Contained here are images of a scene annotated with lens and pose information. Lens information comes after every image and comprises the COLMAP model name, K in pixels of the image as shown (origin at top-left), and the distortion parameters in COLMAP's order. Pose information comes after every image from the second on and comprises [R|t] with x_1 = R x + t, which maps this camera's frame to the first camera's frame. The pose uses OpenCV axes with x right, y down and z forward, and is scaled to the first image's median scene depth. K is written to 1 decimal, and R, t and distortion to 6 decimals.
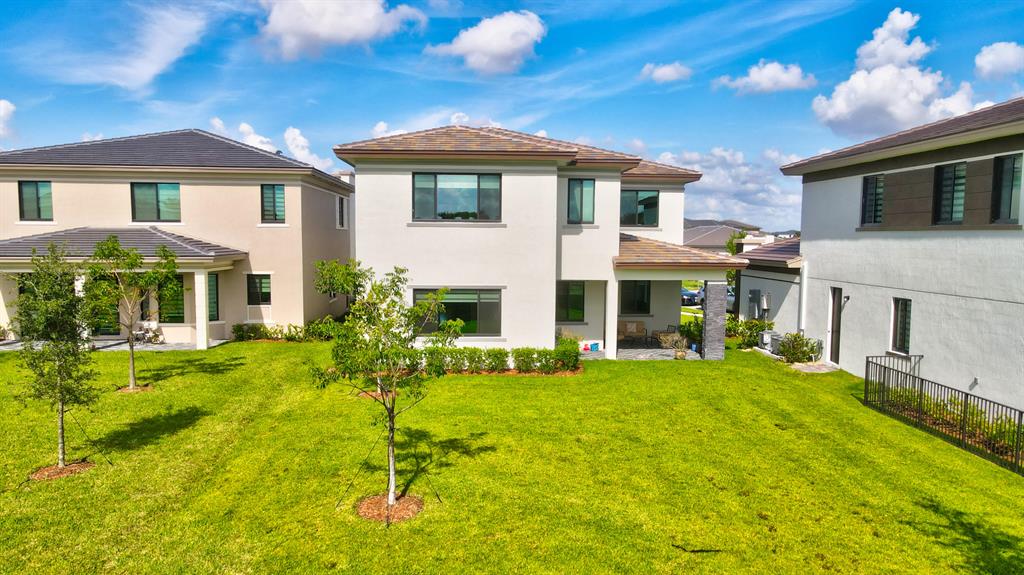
lens RADIAL K [[754.5, 0, 511.2], [0, 754.5, 302.7], [0, 0, 1]] dist [-0.011231, 0.047093]
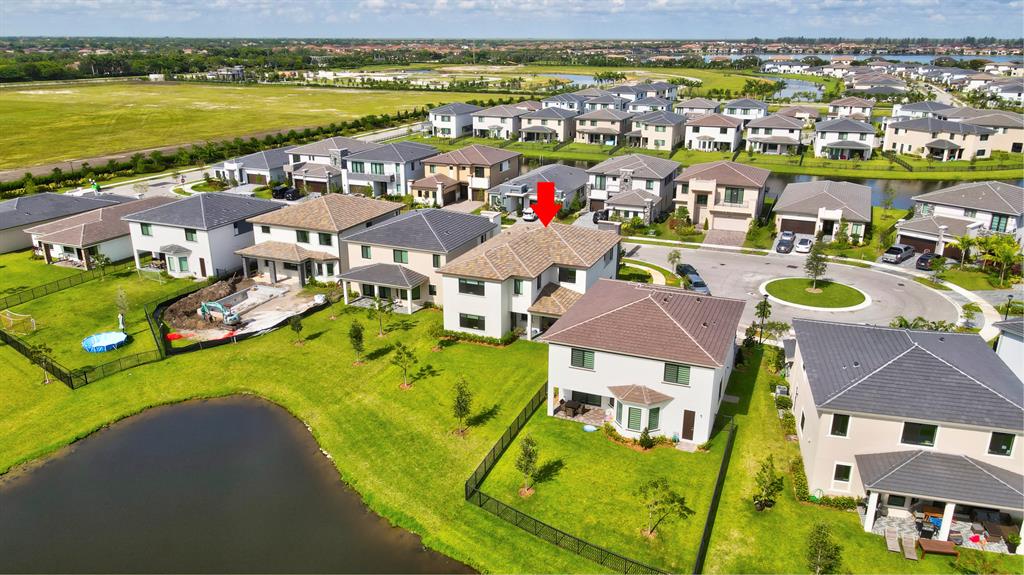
lens RADIAL K [[754.5, 0, 511.2], [0, 754.5, 302.7], [0, 0, 1]] dist [-0.011231, 0.047093]
pose [[0.899528, 0.142589, -0.412938, 1.360245], [-0.035857, 0.966143, 0.255503, -0.872768], [0.435389, -0.215025, 0.874185, -1.653735]]
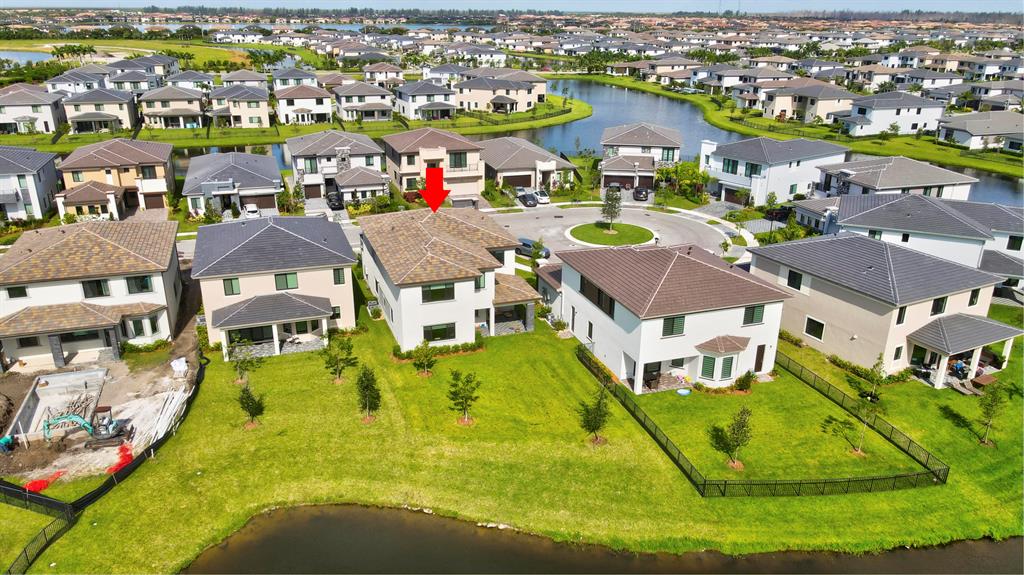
lens RADIAL K [[754.5, 0, 511.2], [0, 754.5, 302.7], [0, 0, 1]] dist [-0.011231, 0.047093]
pose [[0.962649, -0.096349, 0.253031, -0.497854], [0.021212, 0.958507, 0.284279, -0.851445], [-0.269922, -0.268293, 0.924749, -1.532311]]
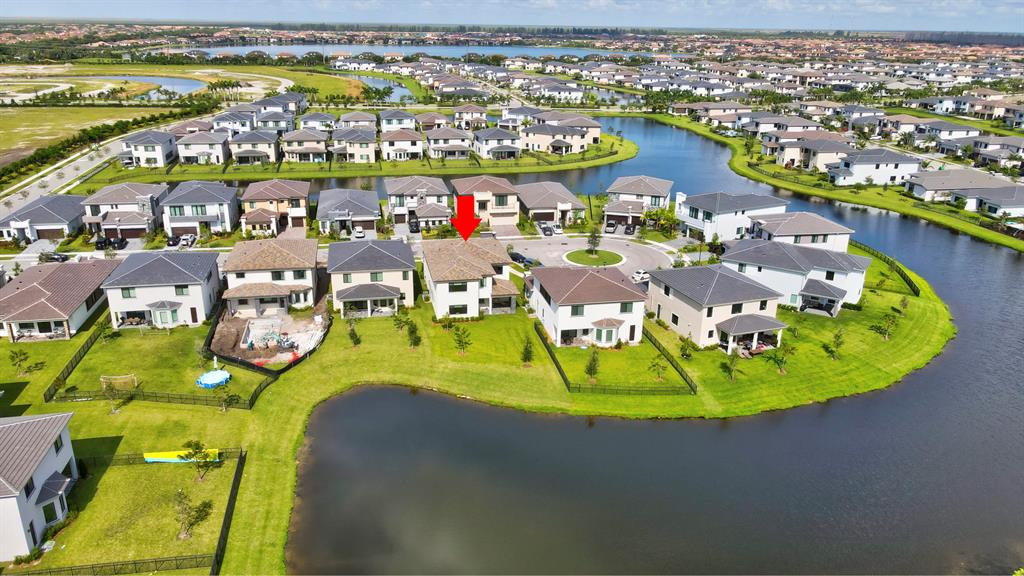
lens RADIAL K [[754.5, 0, 511.2], [0, 754.5, 303.2], [0, 0, 1]] dist [-0.011231, 0.047093]
pose [[0.990067, -0.040538, 0.134627, -0.383994], [0.003102, 0.963598, 0.267337, -1.315839], [-0.140564, -0.264263, 0.954152, -3.637574]]
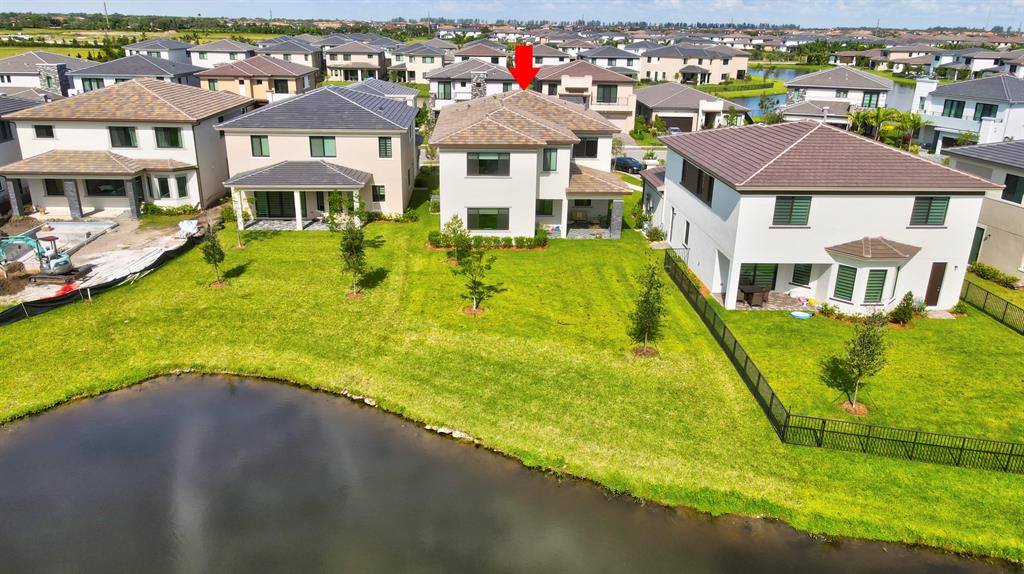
lens RADIAL K [[754.5, 0, 511.2], [0, 754.5, 302.2], [0, 0, 1]] dist [-0.011231, 0.047093]
pose [[0.999905, 0.013130, -0.004204, 0.004546], [-0.011554, 0.964446, 0.264026, -0.320275], [0.007521, -0.263953, 0.964506, -1.089528]]
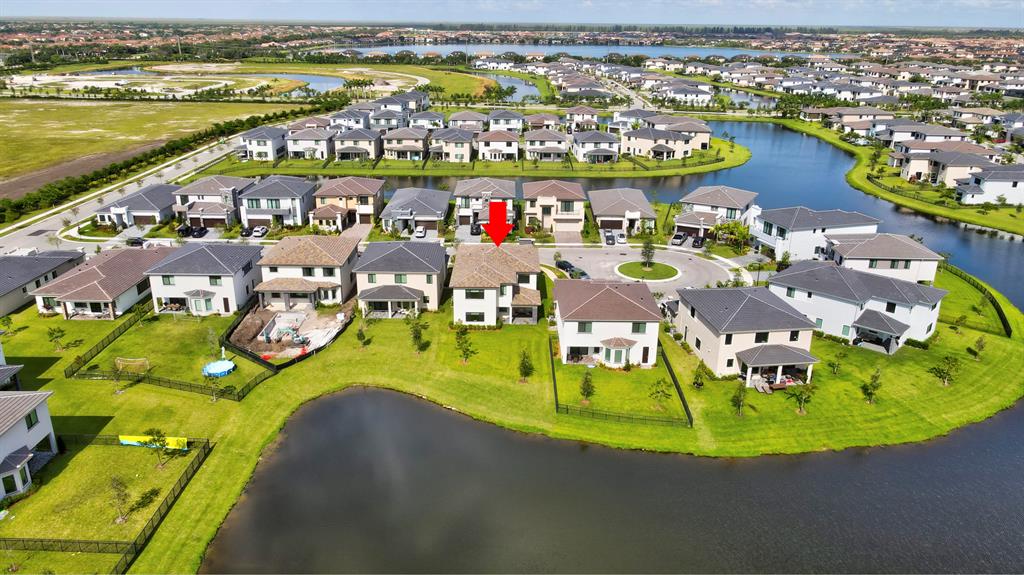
lens RADIAL K [[754.5, 0, 511.2], [0, 754.5, 302.7], [0, 0, 1]] dist [-0.011231, 0.047093]
pose [[0.998282, 0.025286, -0.052851, 0.403568], [-0.010216, 0.963378, 0.267952, -1.345885], [0.057691, -0.266952, 0.961982, -3.517456]]
